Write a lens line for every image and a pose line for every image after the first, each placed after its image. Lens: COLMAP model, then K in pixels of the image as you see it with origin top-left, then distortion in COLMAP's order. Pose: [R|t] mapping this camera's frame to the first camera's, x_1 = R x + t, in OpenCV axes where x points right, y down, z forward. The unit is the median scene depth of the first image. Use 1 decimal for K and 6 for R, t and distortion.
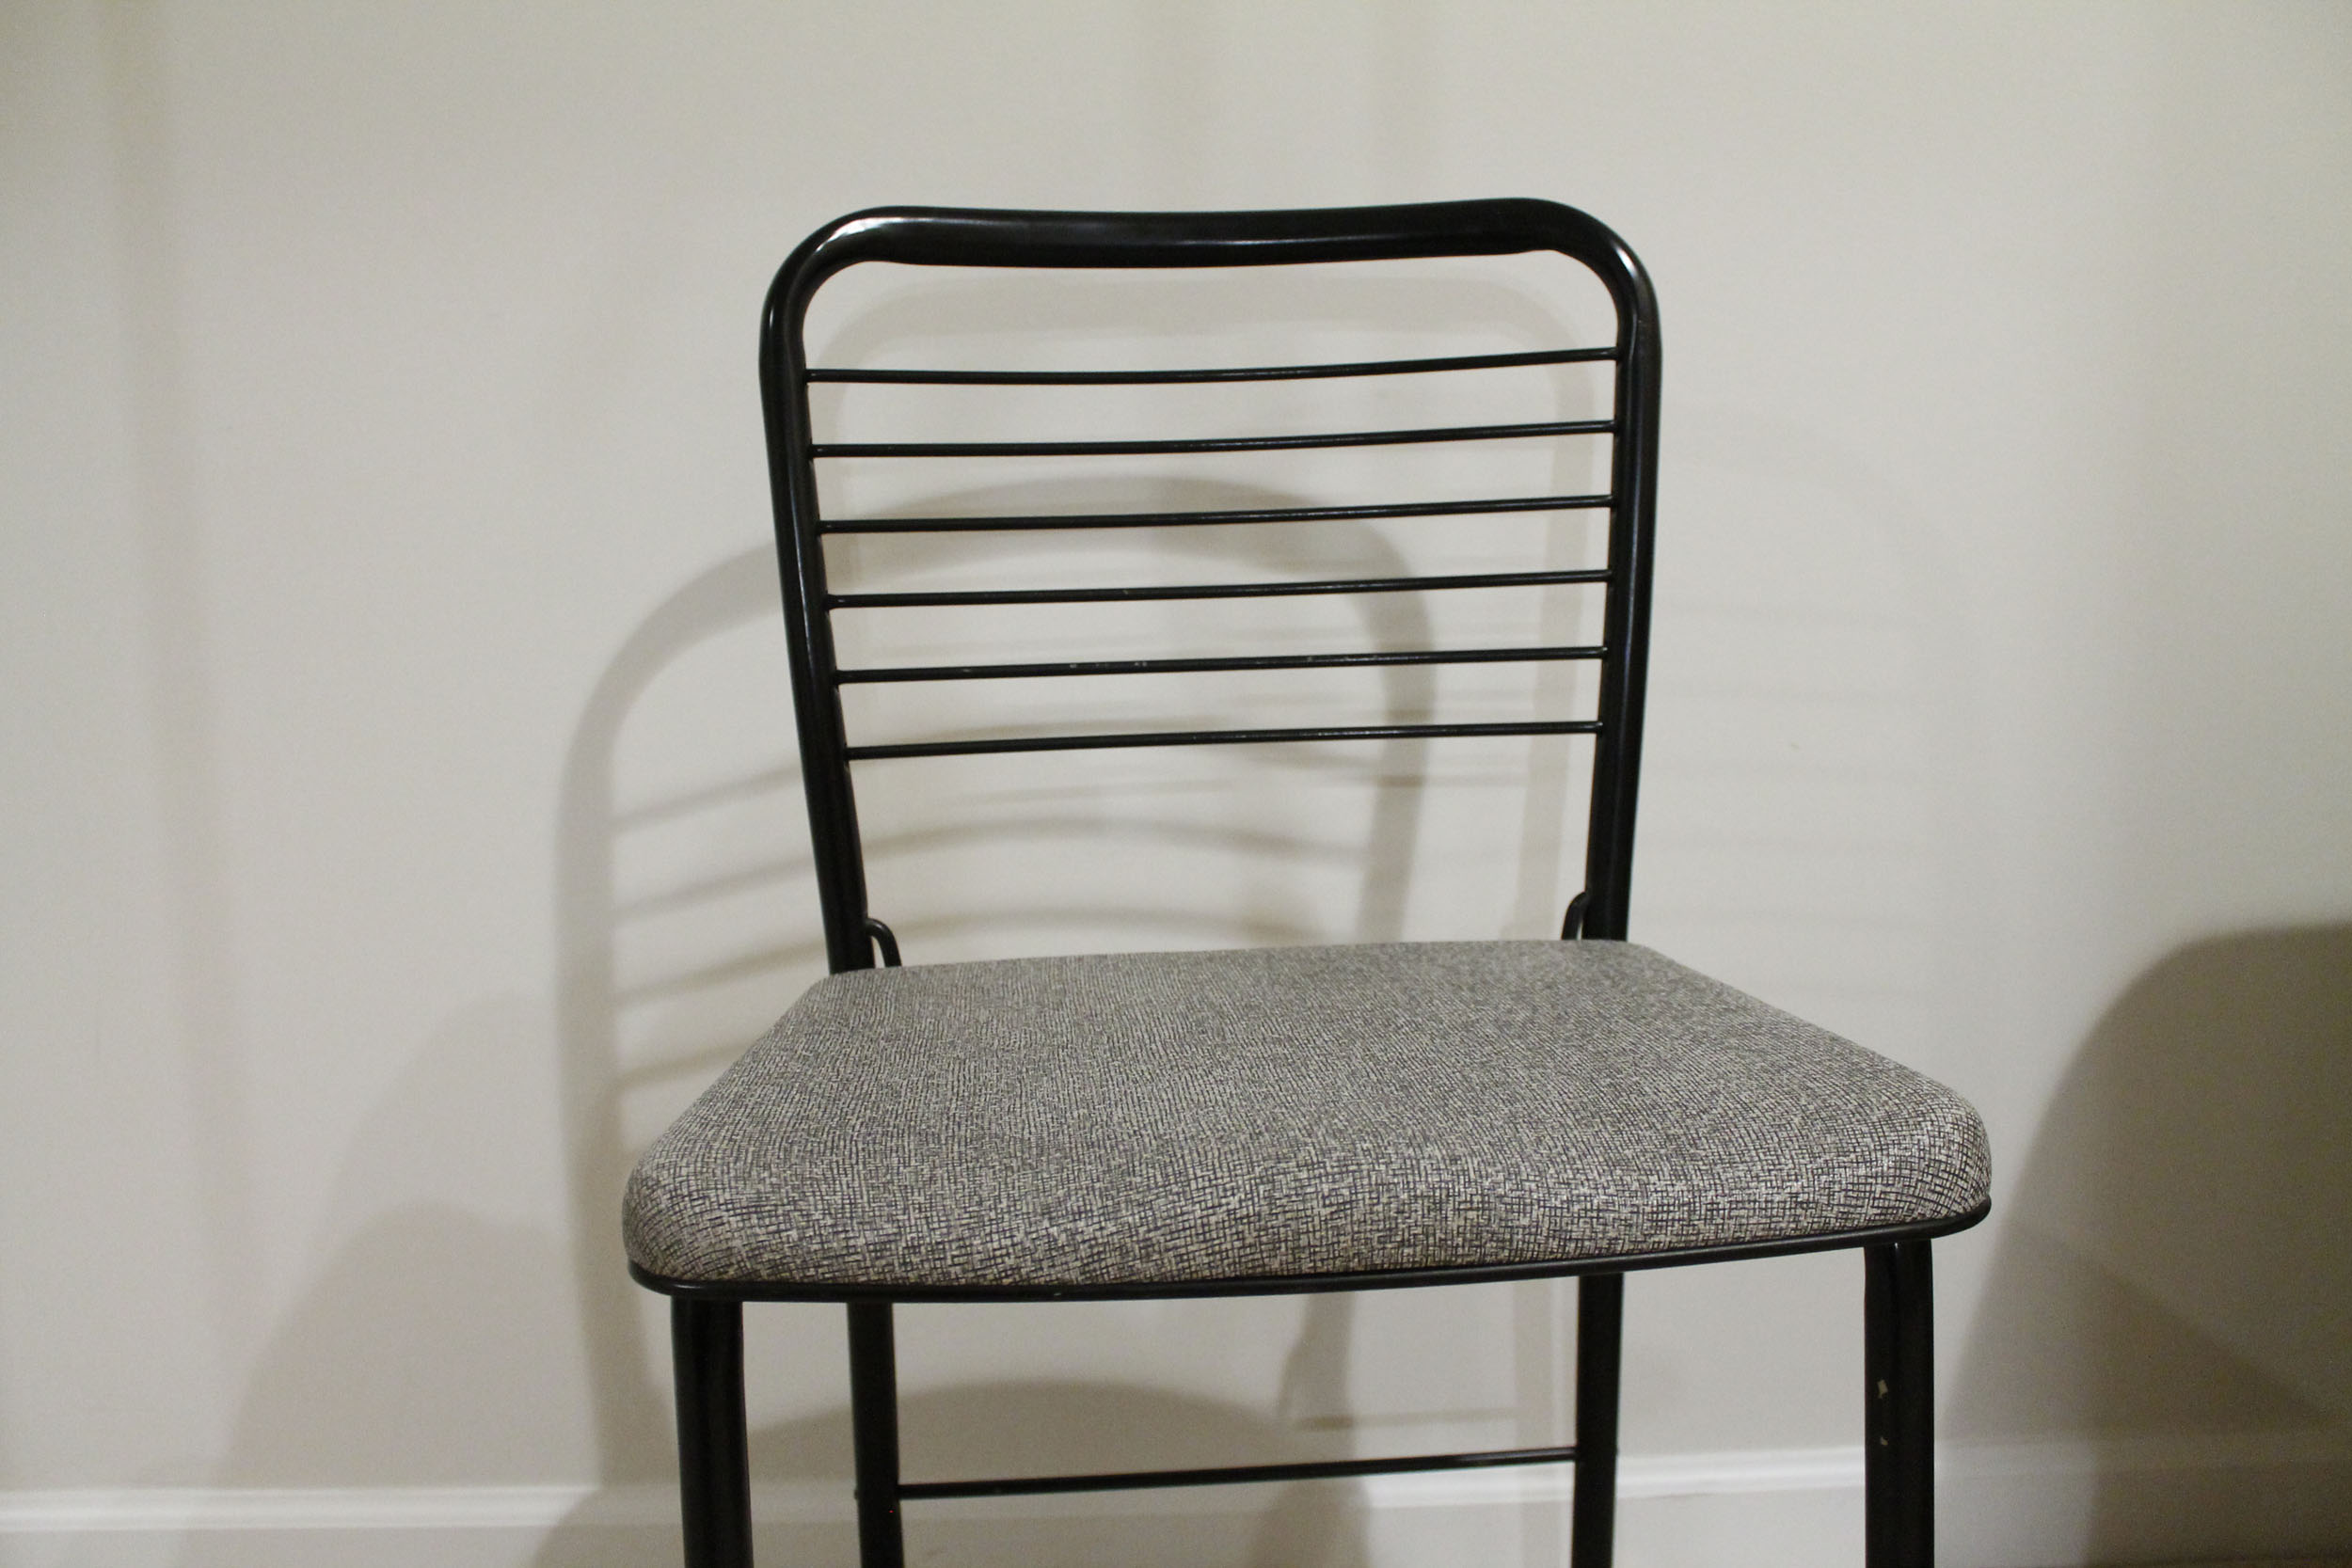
lens RADIAL K [[1784.6, 0, 1176.0], [0, 1784.6, 784.0], [0, 0, 1]] dist [-0.089120, -0.000024]
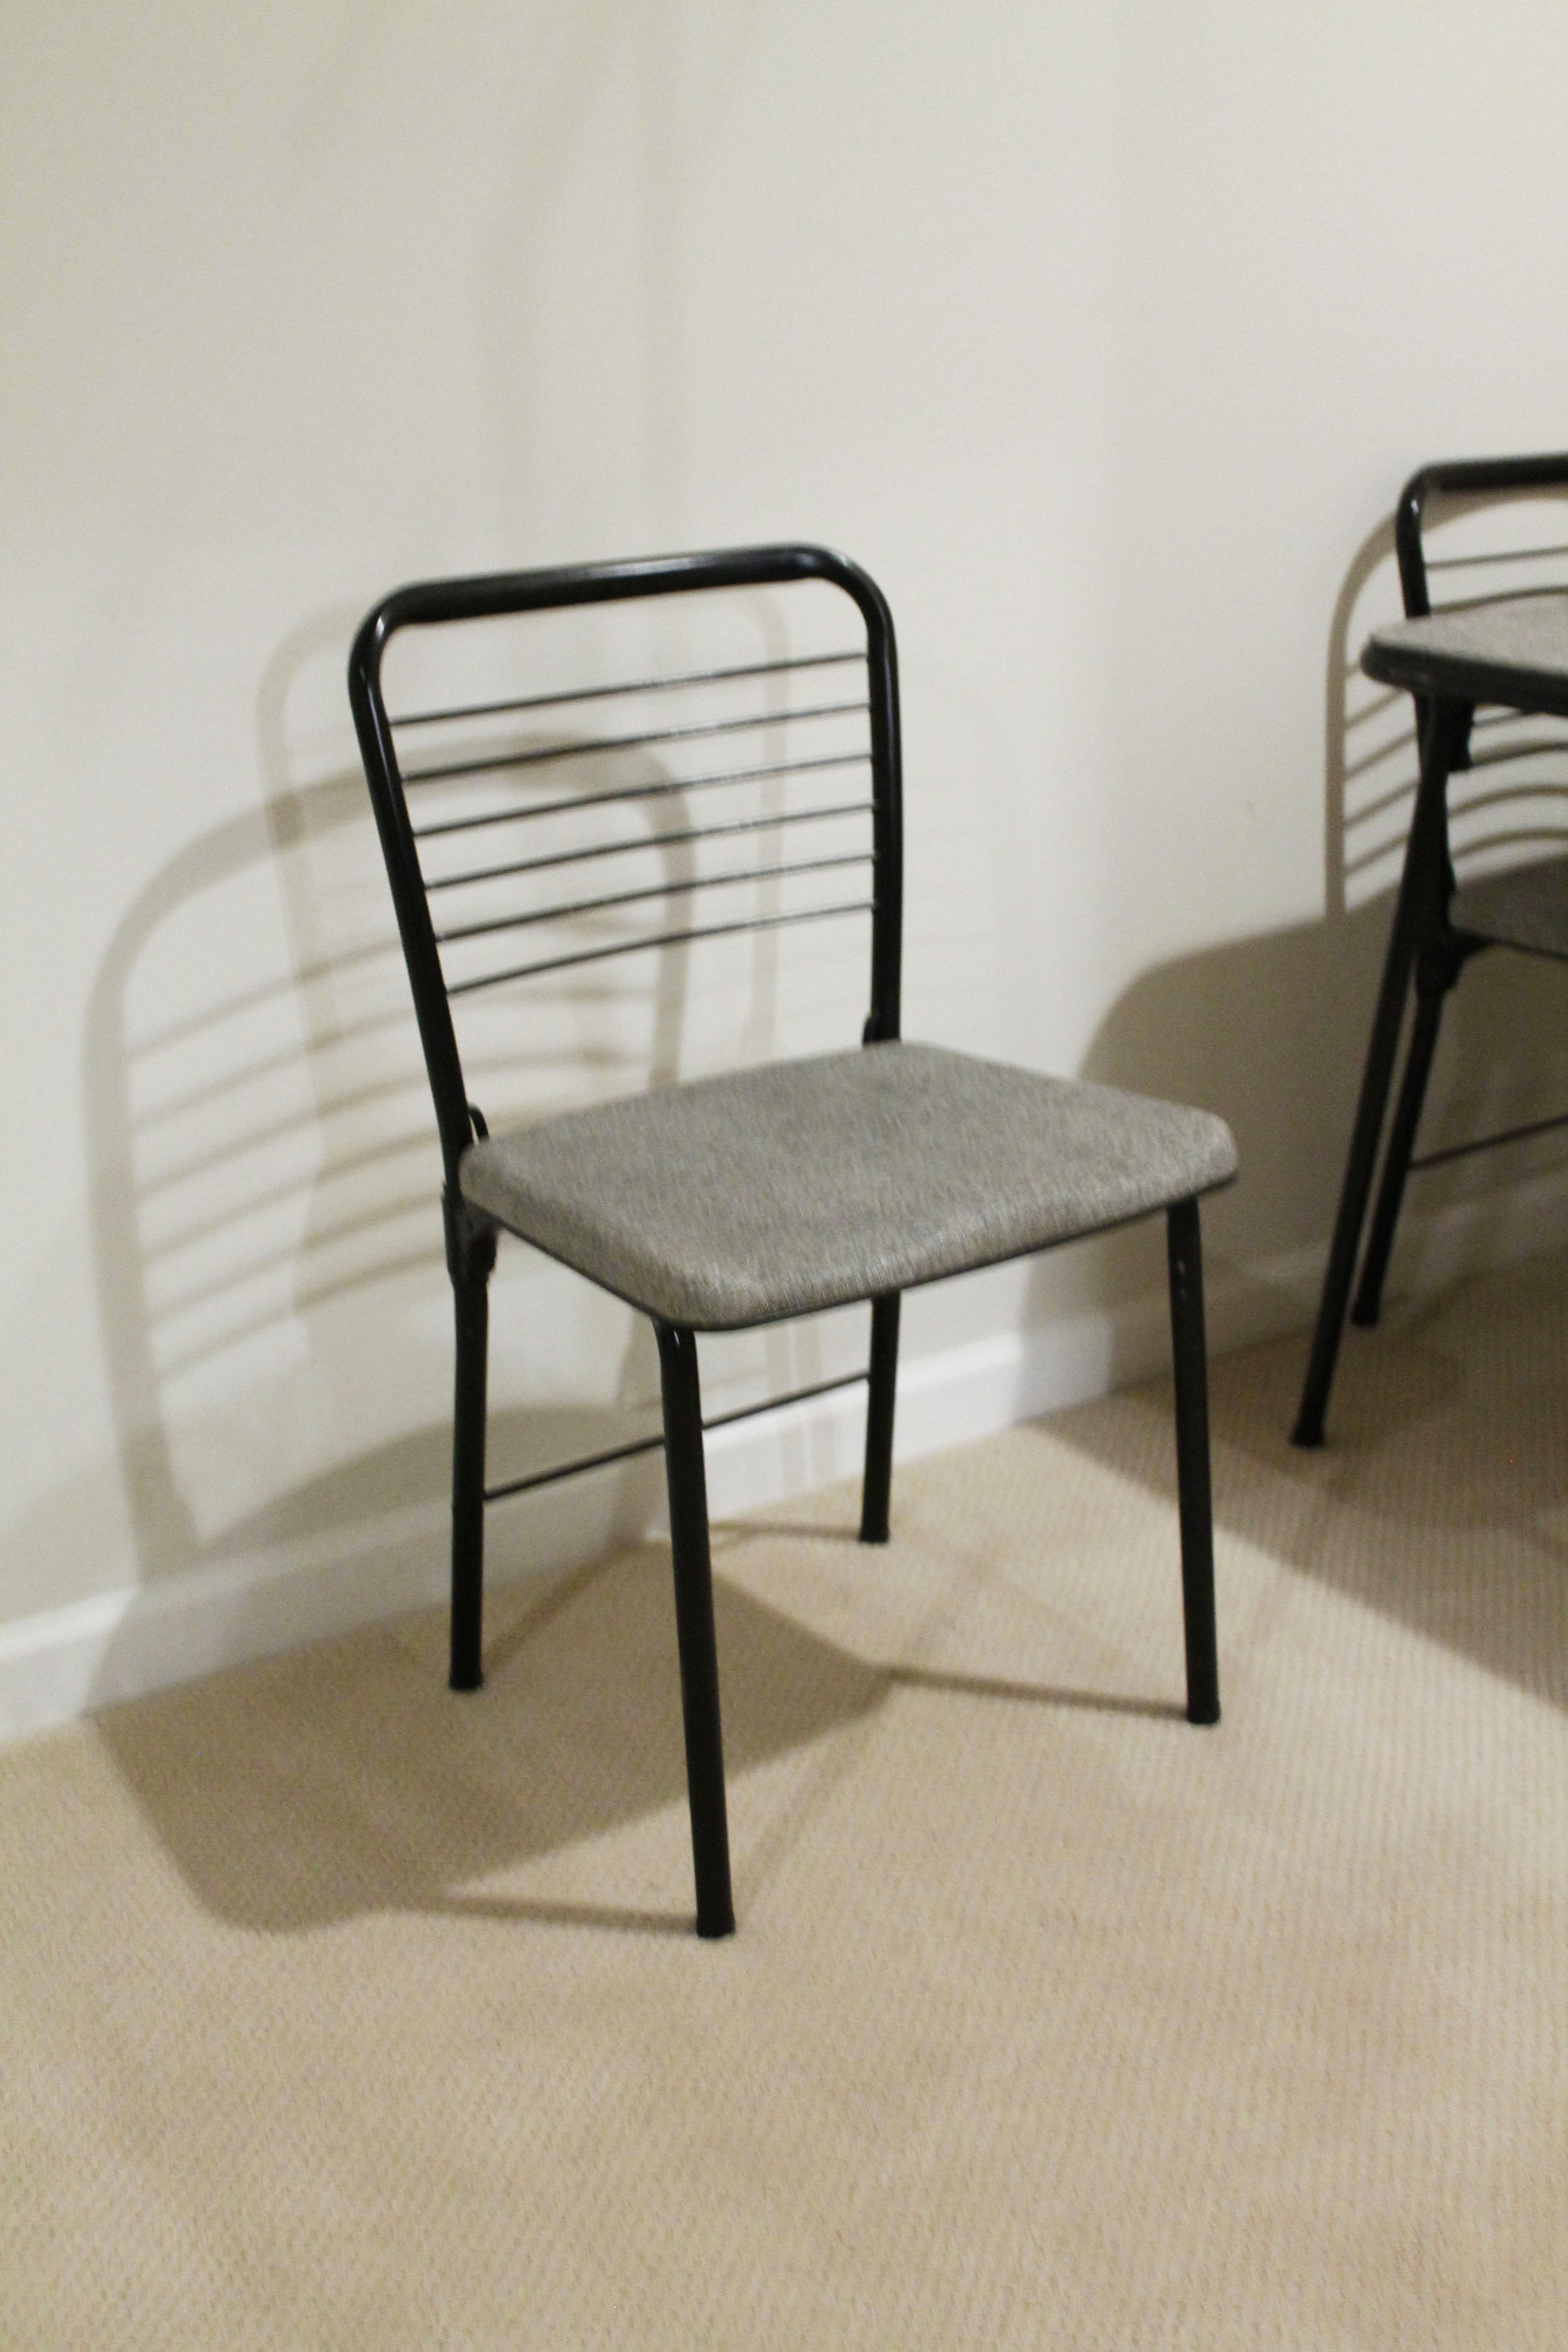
lens RADIAL K [[2648.7, 0, 784.0], [0, 2648.7, 1176.0], [0, 0, 1]] dist [-0.002859, -0.000806]
pose [[0.867230, -0.183125, 0.463010, -0.916434], [0.082404, 0.969873, 0.229249, -0.331036], [-0.491042, -0.160658, 0.856193, -0.942691]]
